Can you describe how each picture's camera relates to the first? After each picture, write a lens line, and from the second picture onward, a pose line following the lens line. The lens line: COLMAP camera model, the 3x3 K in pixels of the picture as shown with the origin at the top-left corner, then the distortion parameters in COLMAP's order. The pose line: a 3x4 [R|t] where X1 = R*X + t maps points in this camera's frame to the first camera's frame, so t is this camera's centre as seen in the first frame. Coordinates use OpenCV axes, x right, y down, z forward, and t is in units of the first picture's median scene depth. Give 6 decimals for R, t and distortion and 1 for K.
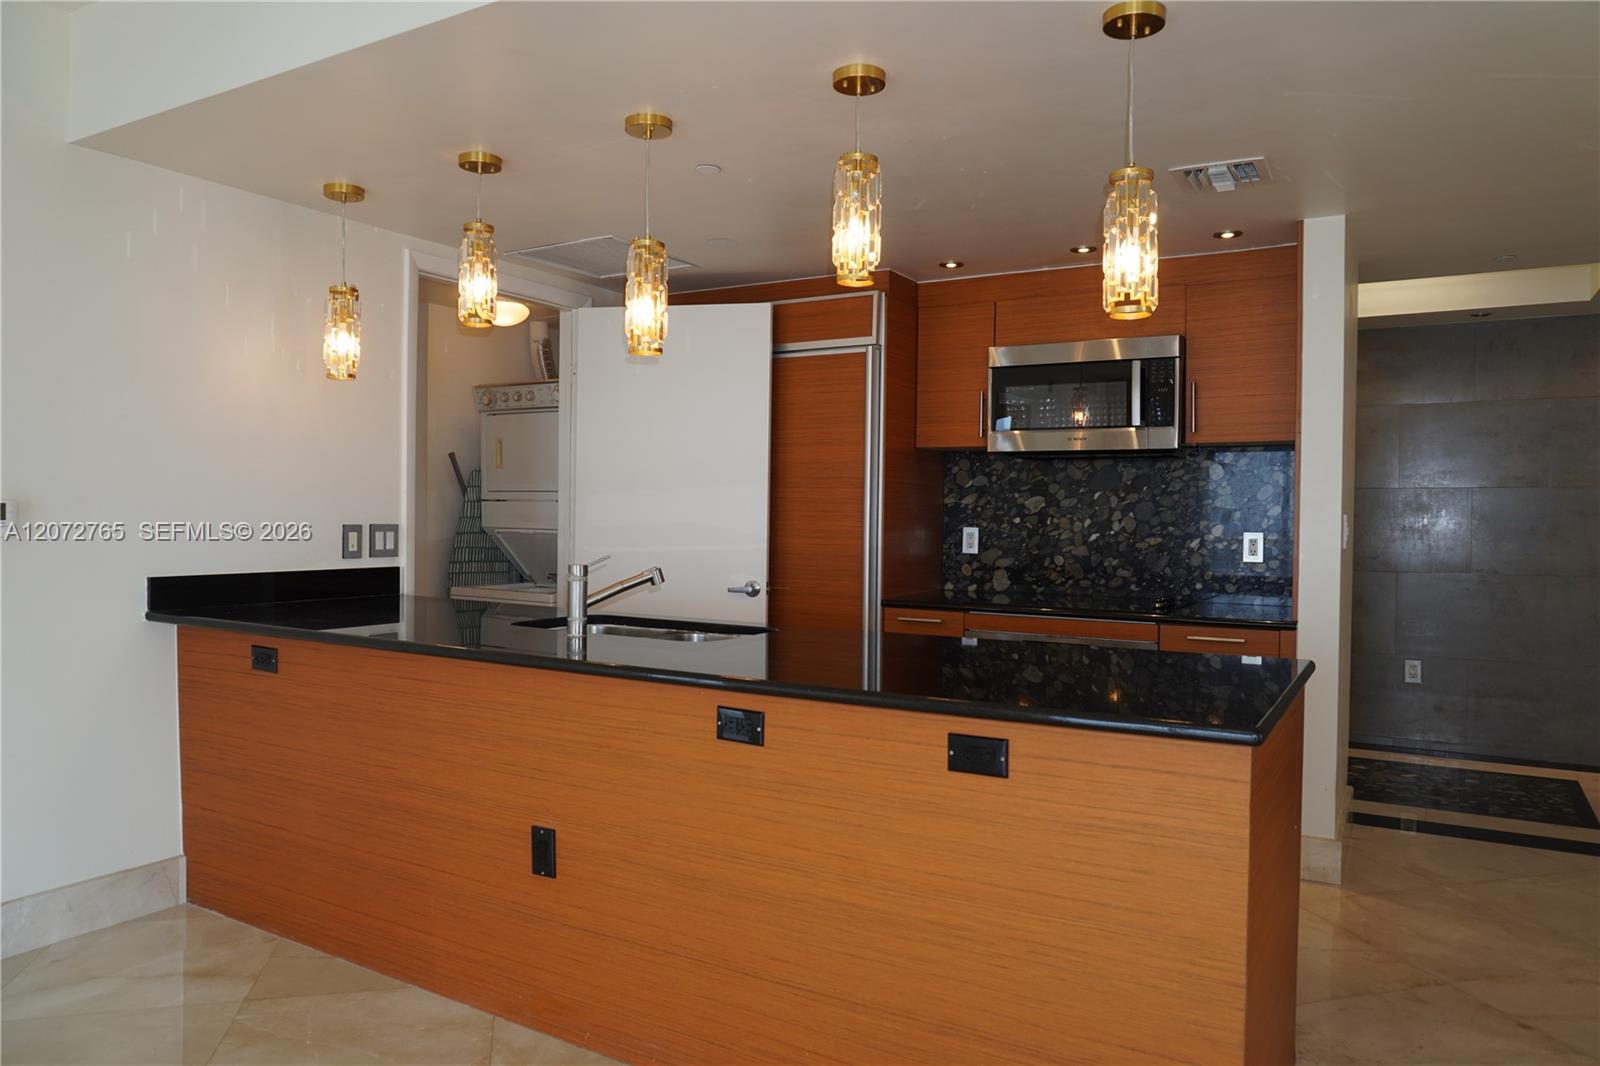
lens RADIAL K [[1079.1, 0, 800.2], [0, 1079.1, 535.3], [0, 0, 1]] dist [-0.053049, 0.040299]
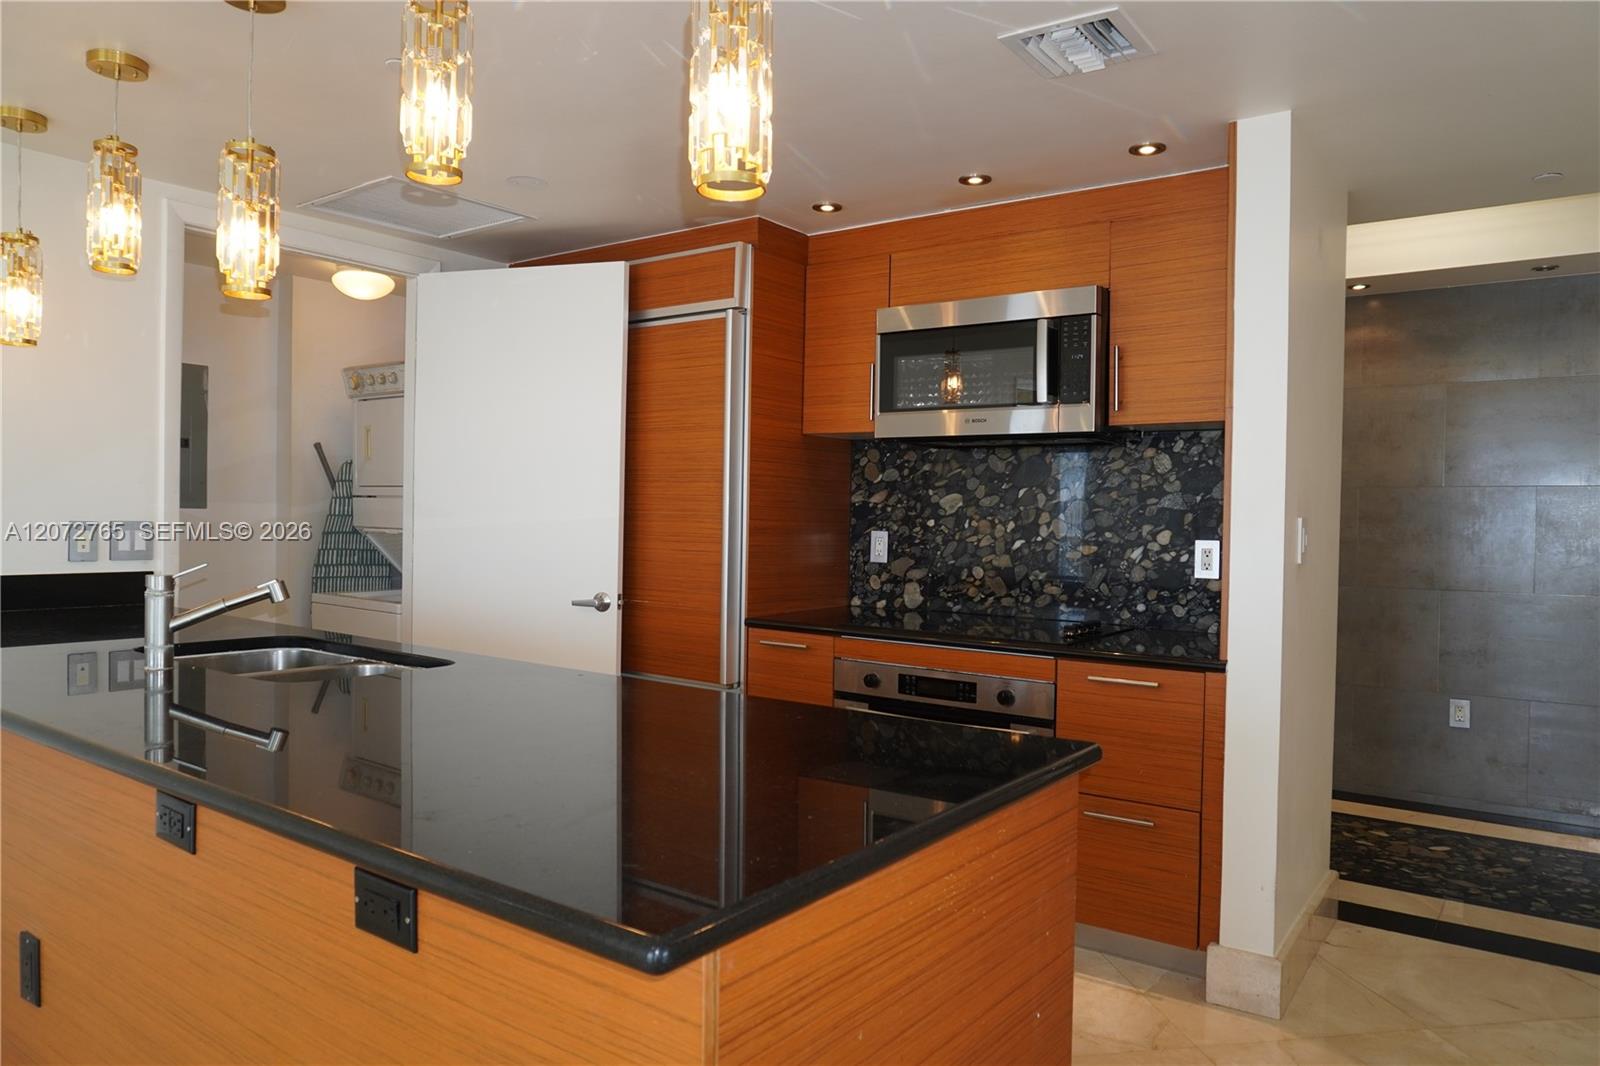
lens RADIAL K [[1079.1, 0, 801.8], [0, 1079.1, 534.8], [0, 0, 1]] dist [-0.053049, 0.040299]
pose [[0.995062, 0.008553, -0.098884, 0.198552], [-0.008773, 0.999960, -0.001796, -0.002664], [0.098865, 0.002655, 0.995097, 0.186107]]
